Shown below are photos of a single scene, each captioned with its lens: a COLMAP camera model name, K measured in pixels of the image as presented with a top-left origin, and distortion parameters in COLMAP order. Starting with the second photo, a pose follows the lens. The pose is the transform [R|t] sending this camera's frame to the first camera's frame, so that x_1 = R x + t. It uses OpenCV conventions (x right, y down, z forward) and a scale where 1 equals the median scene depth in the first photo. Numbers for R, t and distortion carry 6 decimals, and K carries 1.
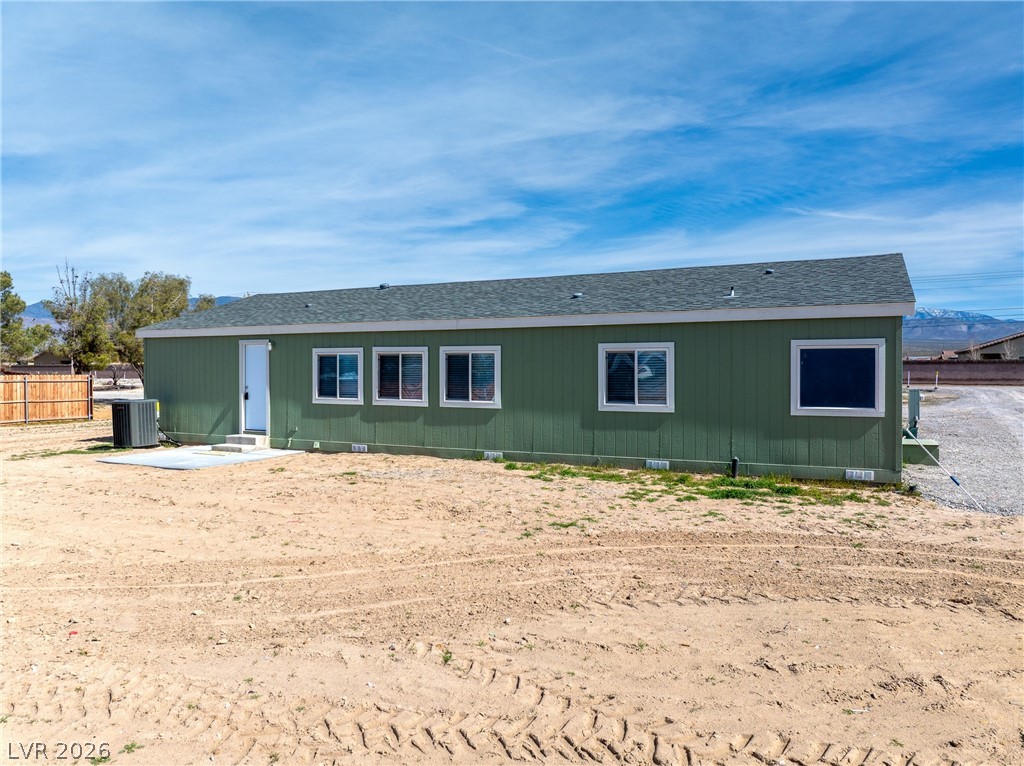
lens RADIAL K [[724.9, 0, 524.8], [0, 724.9, 381.6], [0, 0, 1]] dist [-0.036705, -0.000147]
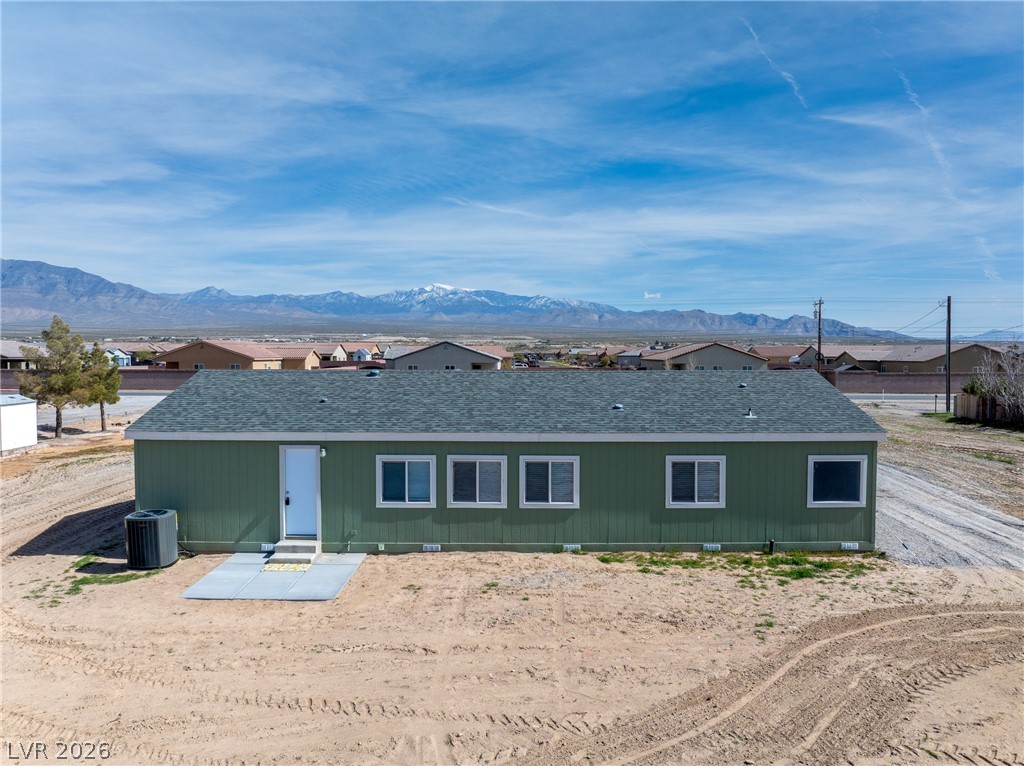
lens RADIAL K [[724.9, 0, 524.8], [0, 724.9, 381.6], [0, 0, 1]] dist [-0.036705, -0.000147]
pose [[0.901061, -0.012931, 0.433499, -0.614507], [0.003621, 0.999745, 0.022294, -0.194168], [-0.433677, -0.018518, 0.900878, -0.028624]]
